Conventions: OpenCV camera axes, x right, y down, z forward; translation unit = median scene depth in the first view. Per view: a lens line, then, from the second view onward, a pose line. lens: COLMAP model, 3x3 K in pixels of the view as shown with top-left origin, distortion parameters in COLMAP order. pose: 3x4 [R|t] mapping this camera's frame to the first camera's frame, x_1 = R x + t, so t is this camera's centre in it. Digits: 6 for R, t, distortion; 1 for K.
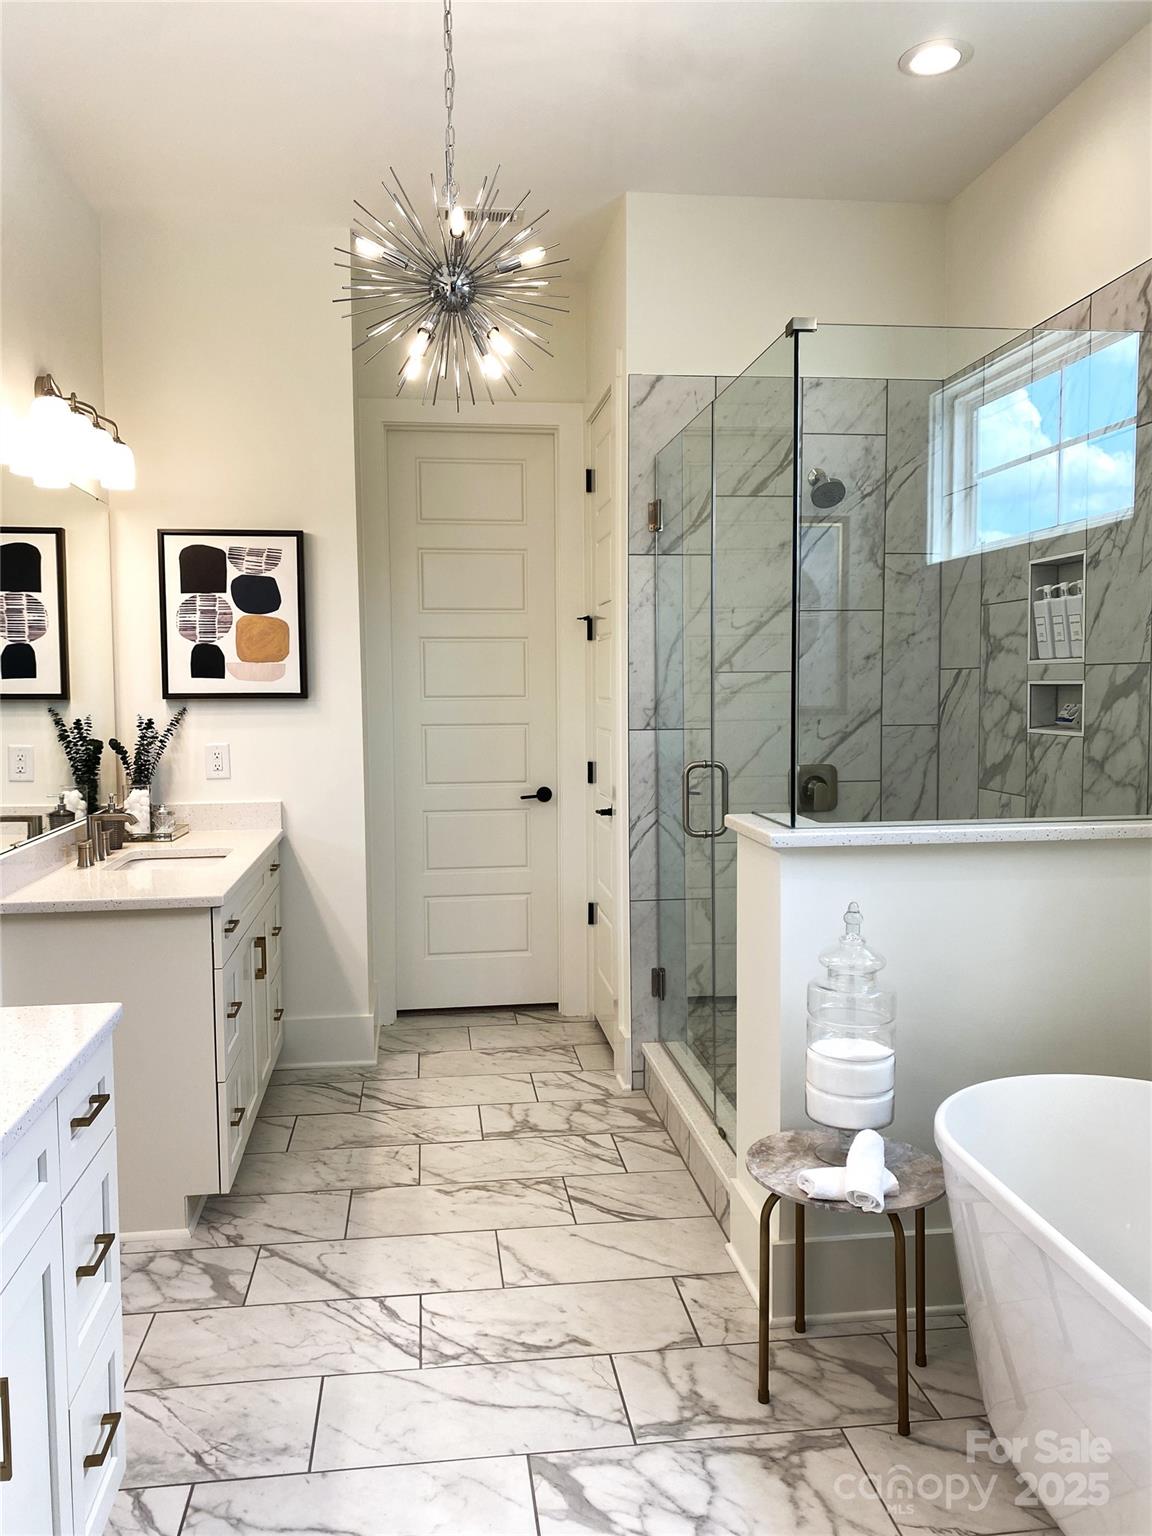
lens RADIAL K [[1168.7, 0, 565.1], [0, 1168.7, 772.1], [0, 0, 1]] dist [0.050625, -0.052805]
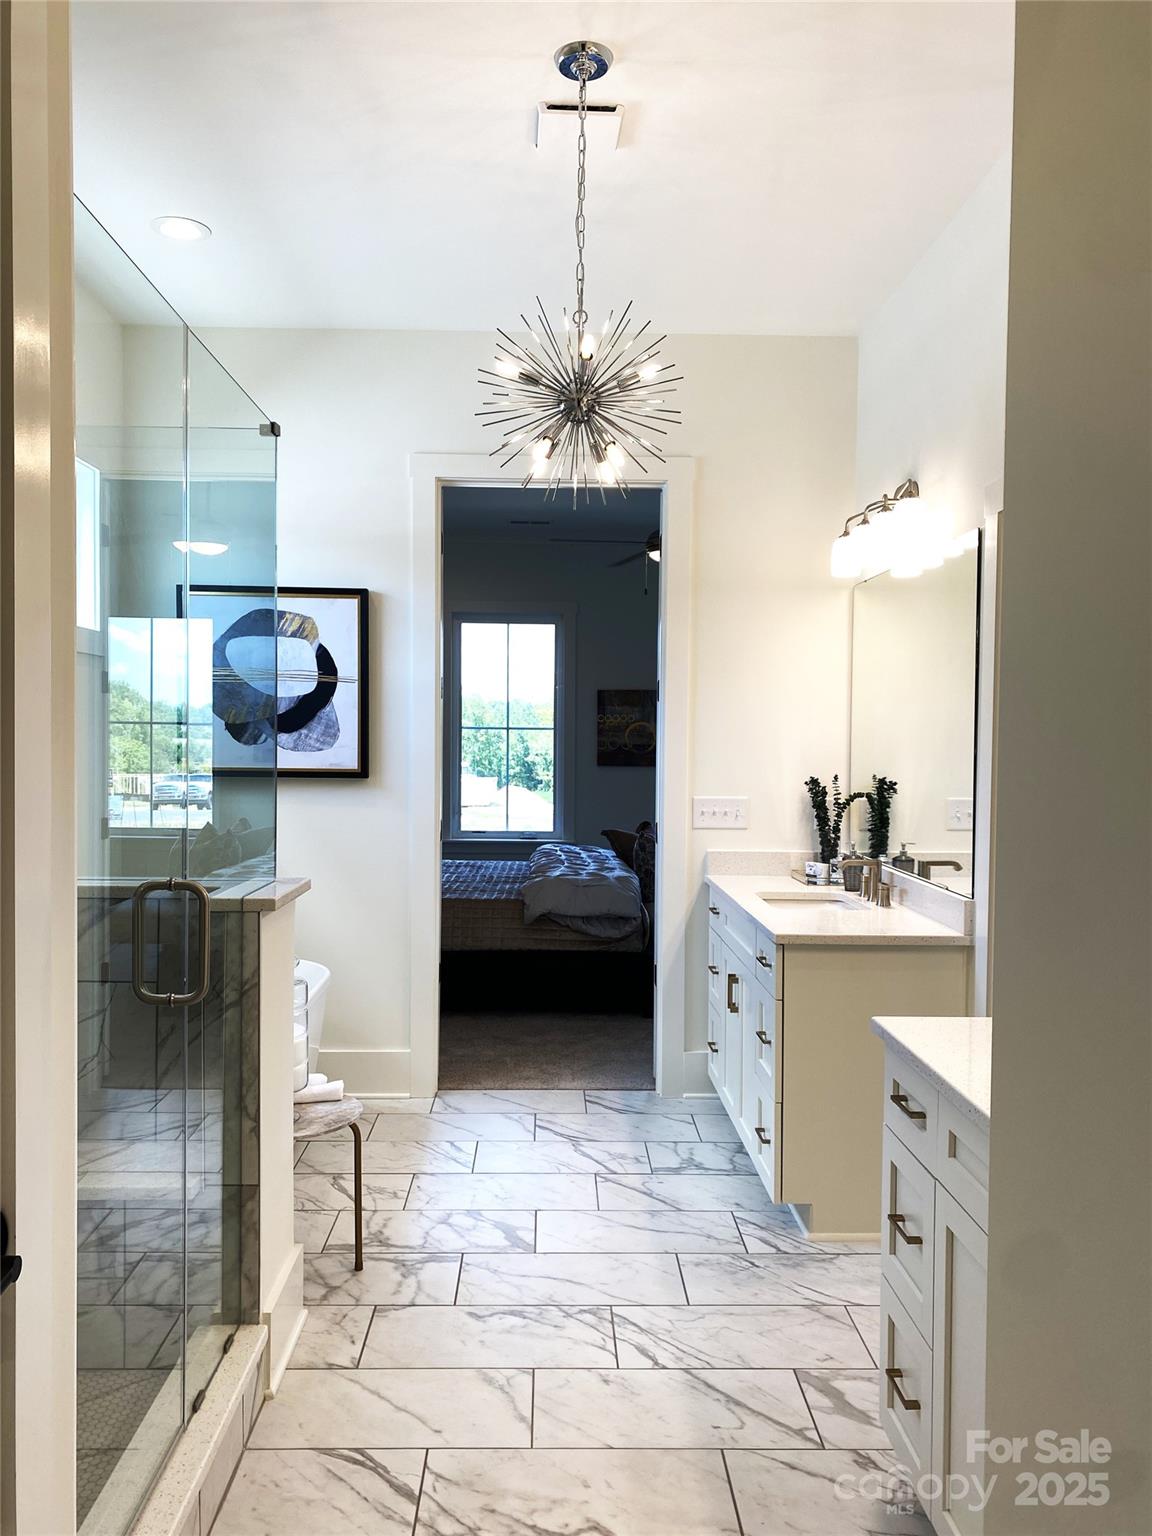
lens RADIAL K [[1168.7, 0, 573.7], [0, 1168.7, 767.6], [0, 0, 1]] dist [0.050625, -0.052805]
pose [[-0.995044, -0.000557, 0.099430, -0.210240], [0.009326, 0.995053, 0.098904, -0.175813], [-0.098993, 0.099341, -0.990117, 2.212292]]
